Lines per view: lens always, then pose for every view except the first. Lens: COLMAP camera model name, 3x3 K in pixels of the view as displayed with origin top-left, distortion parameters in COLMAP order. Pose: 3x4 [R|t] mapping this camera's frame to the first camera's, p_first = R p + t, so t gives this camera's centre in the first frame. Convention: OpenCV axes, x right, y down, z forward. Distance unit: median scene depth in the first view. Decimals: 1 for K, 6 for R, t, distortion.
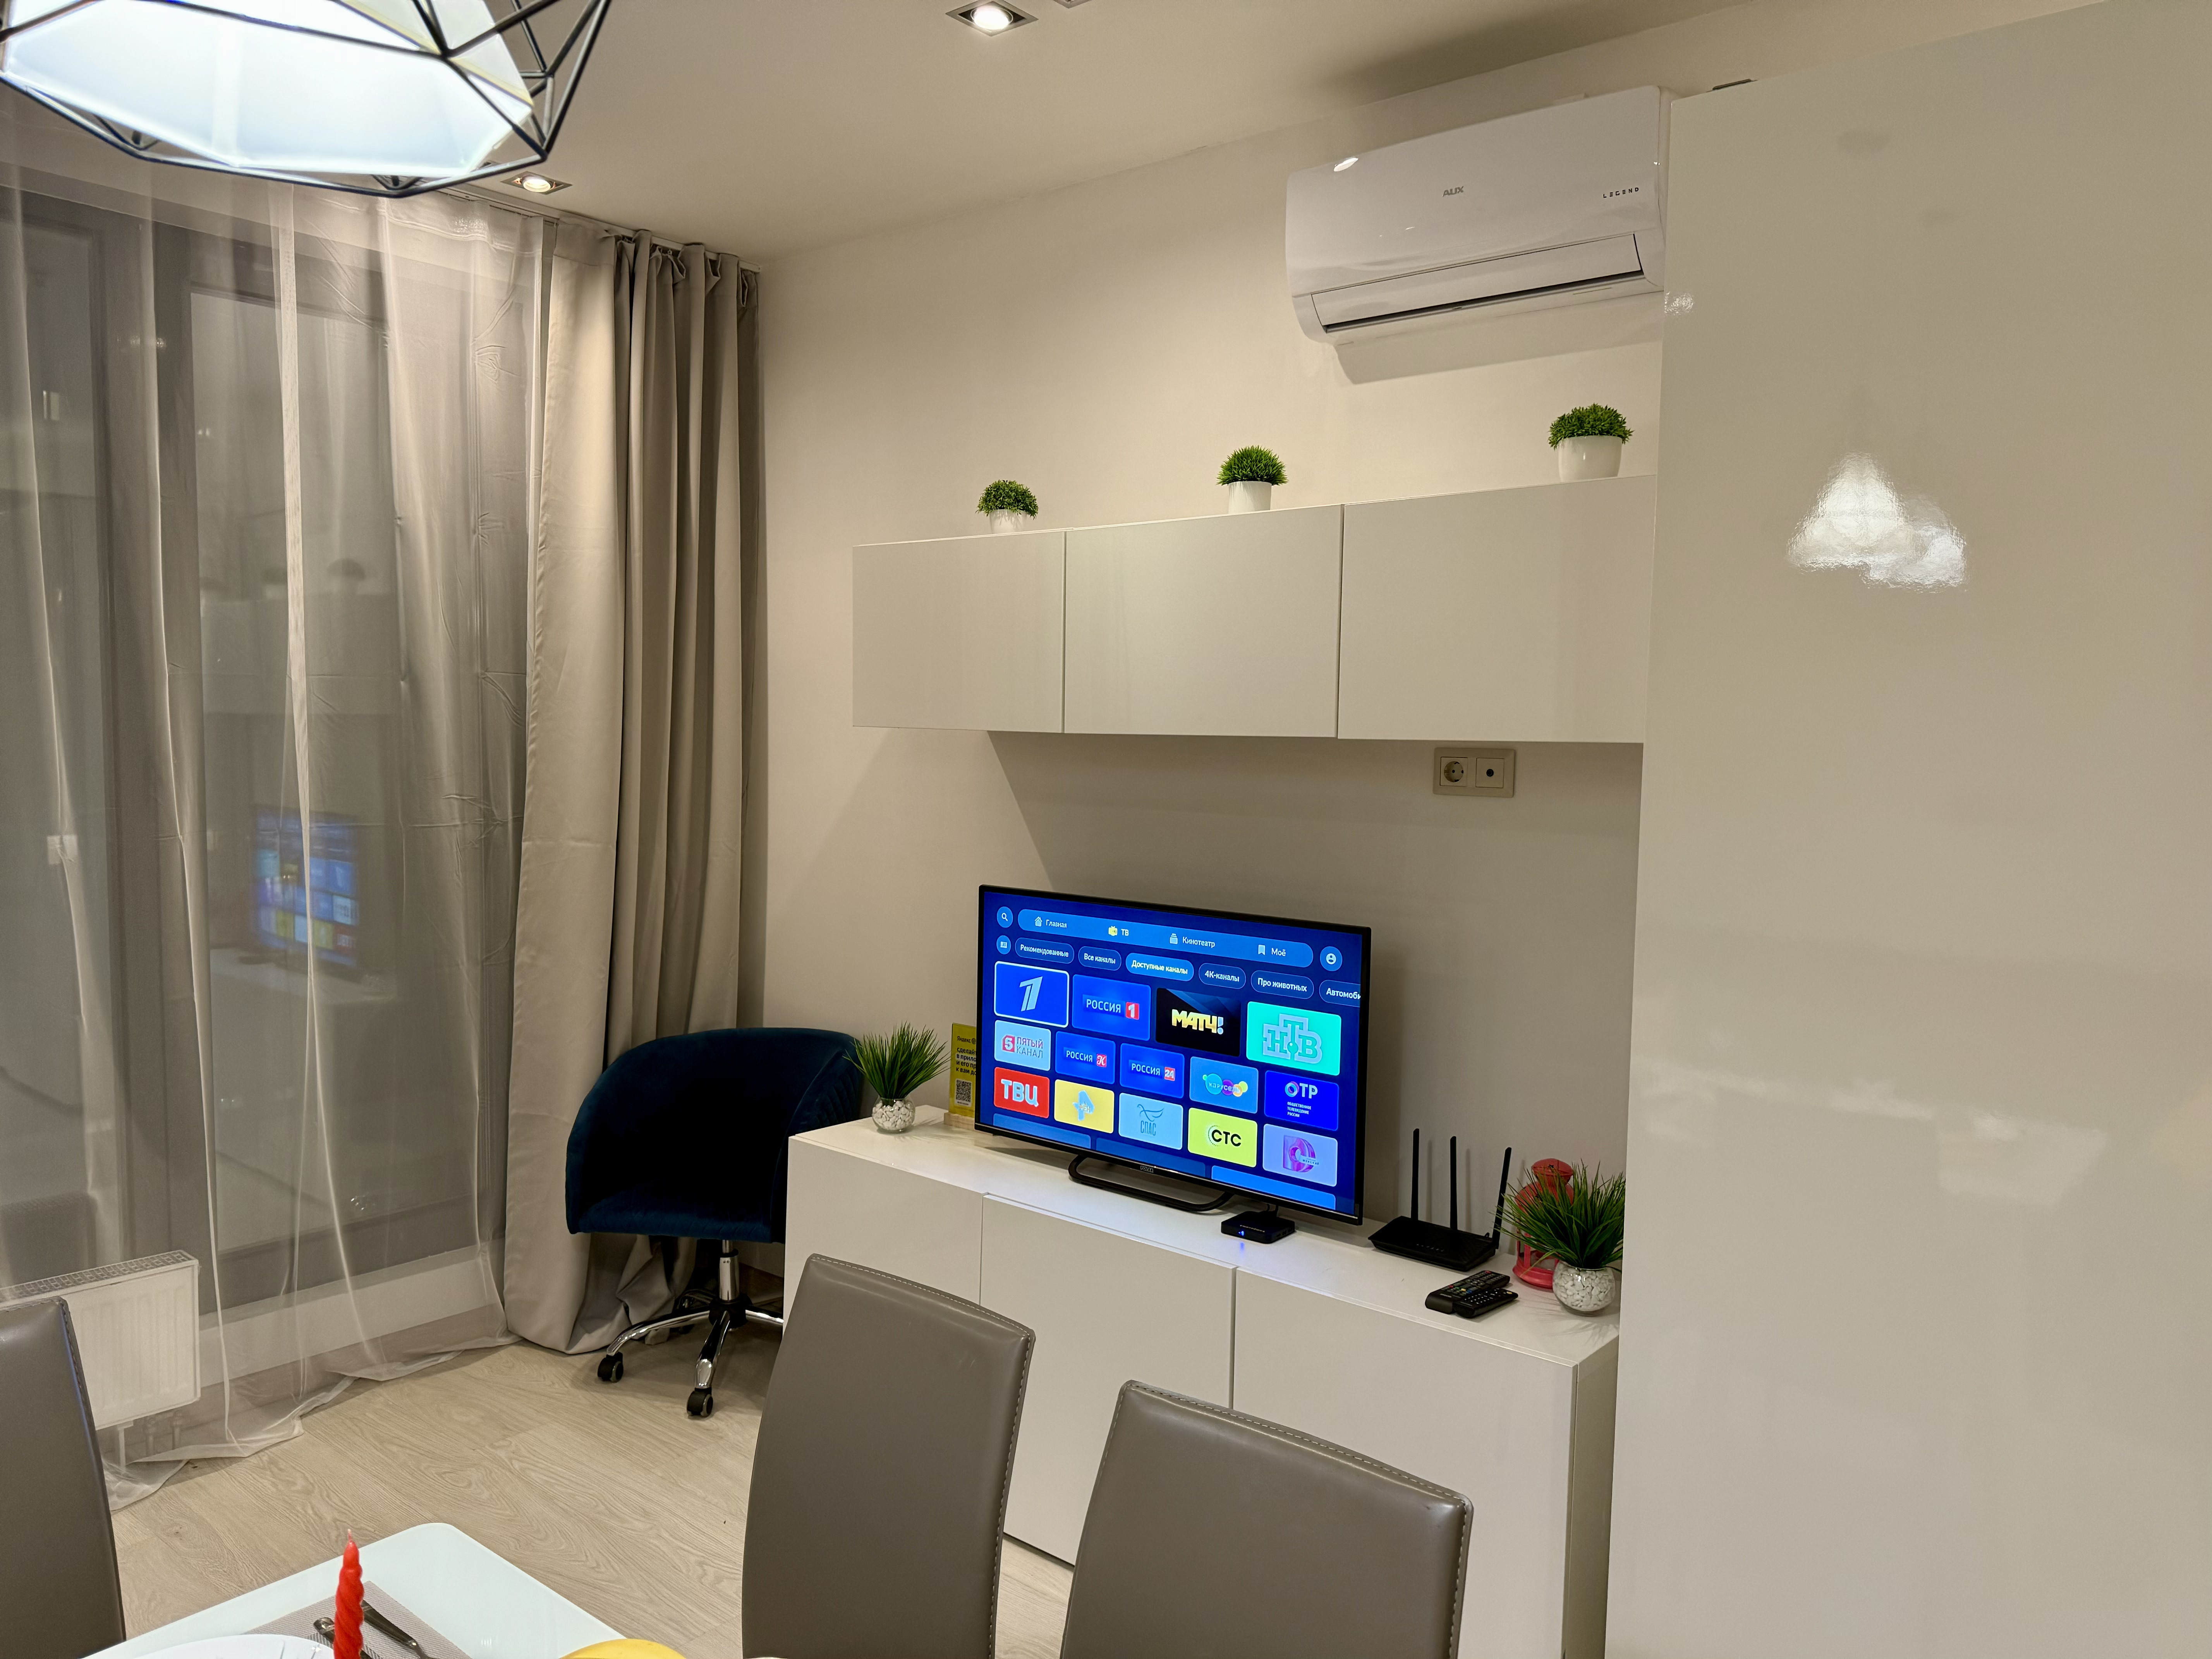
lens RADIAL K [[1550.1, 0, 1094.5], [0, 1550.1, 831.0], [0, 0, 1]] dist [0.078819, -0.094313]
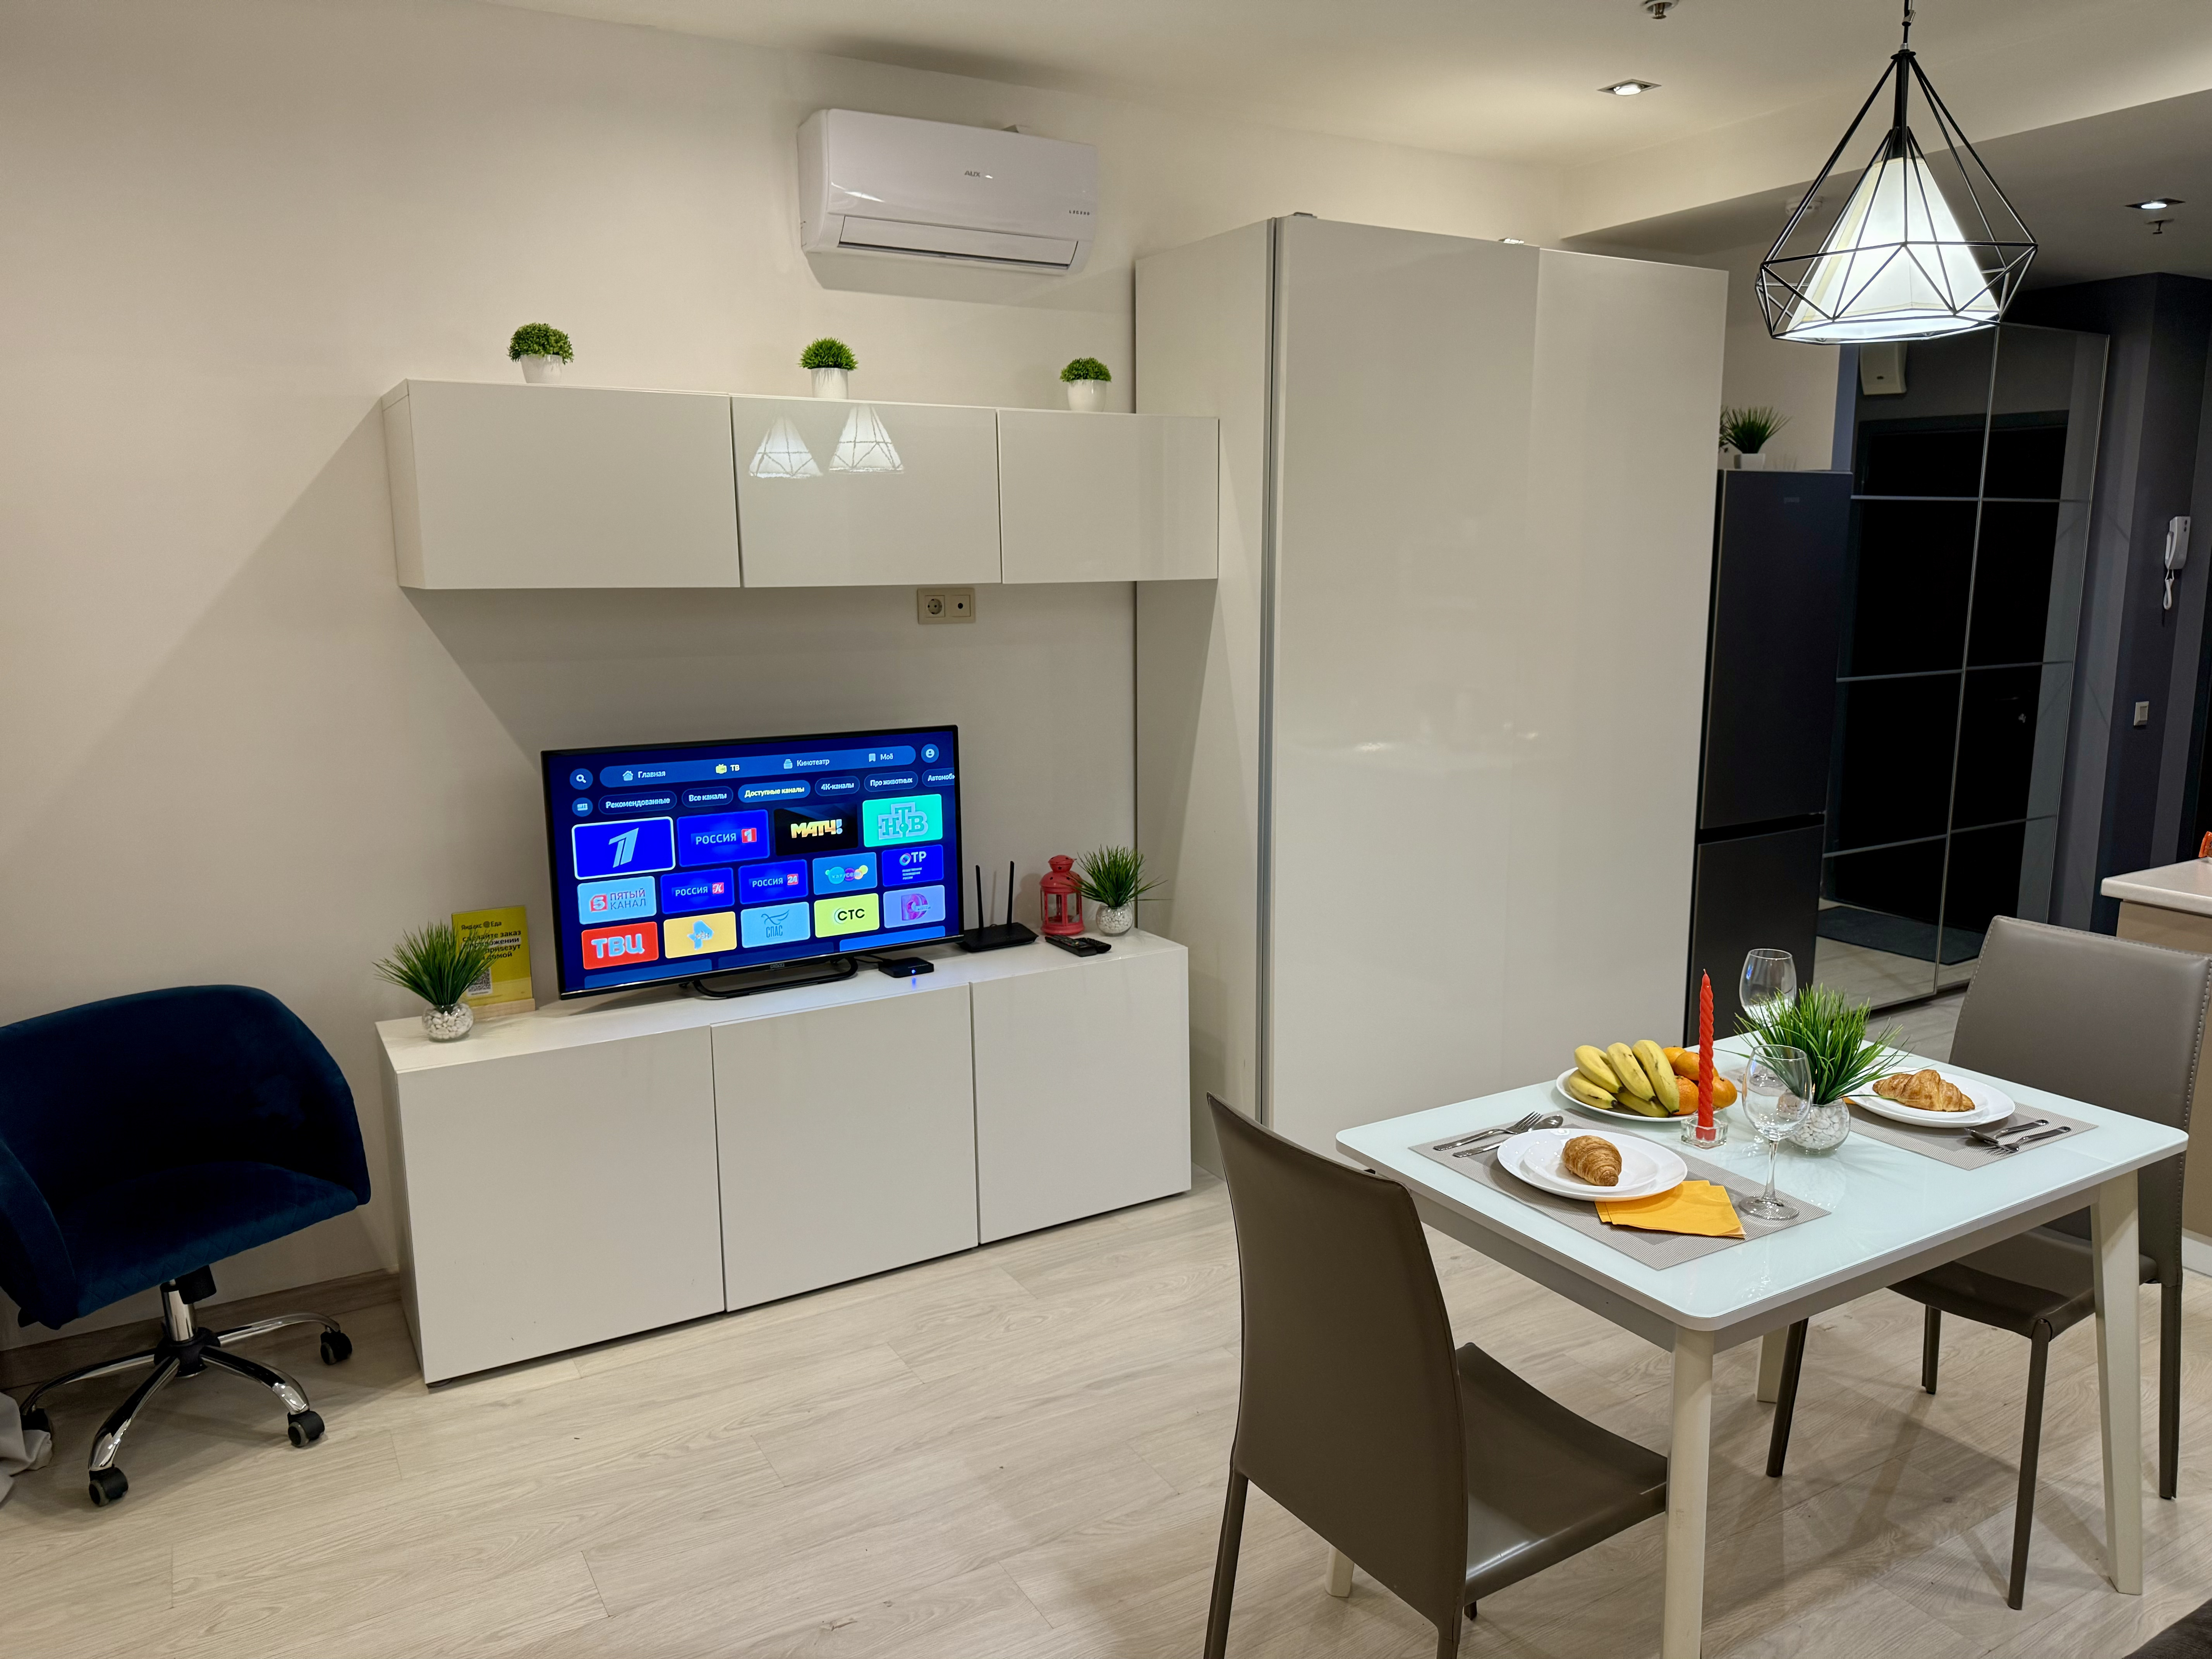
lens RADIAL K [[1550.1, 0, 1137.0], [0, 1550.1, 847.4], [0, 0, 1]] dist [0.078819, -0.094313]
pose [[0.335872, -0.192002, 0.922131, -0.951590], [0.083476, 0.981219, 0.173900, -0.050246], [-0.938201, 0.018567, 0.345592, 0.352684]]
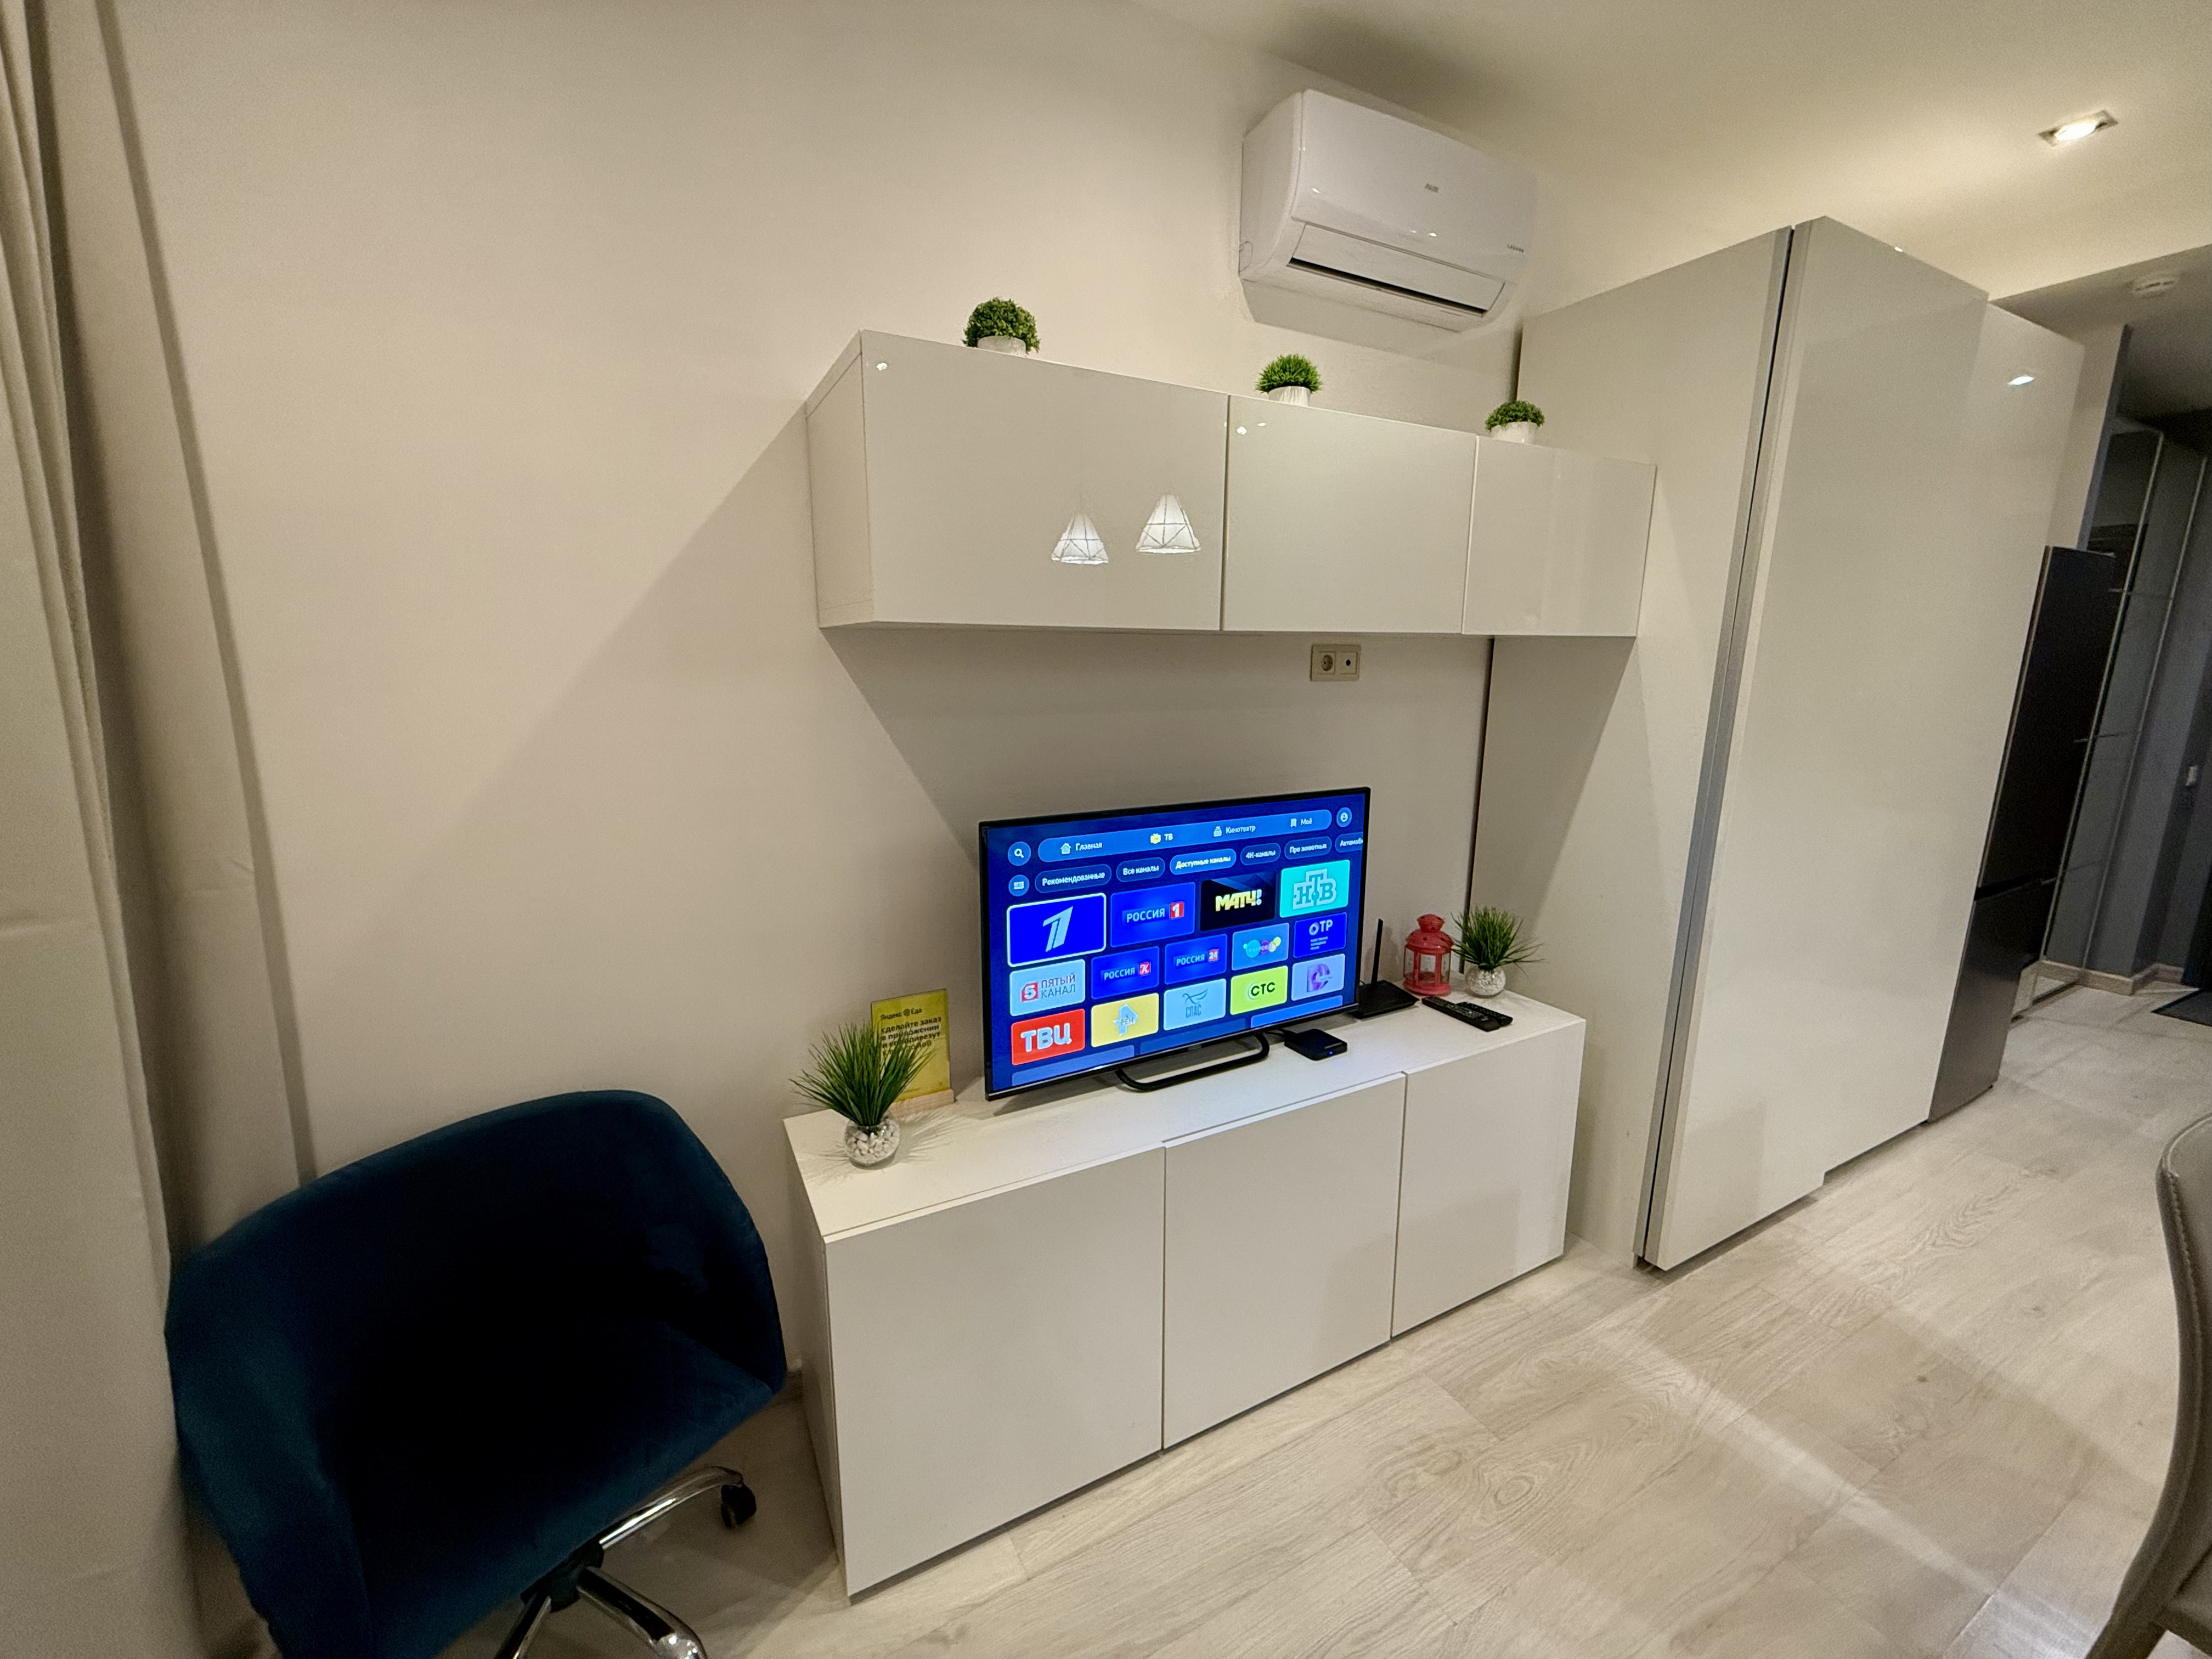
lens RADIAL K [[876.5, 0, 1101.5], [0, 876.5, 830.4], [0, 0, 1]] dist [0.000318, -0.000633]
pose [[0.379391, -0.195416, 0.904365, -0.520840], [0.072378, 0.980714, 0.181551, -0.045674], [-0.922401, -0.003423, 0.386218, 0.844401]]
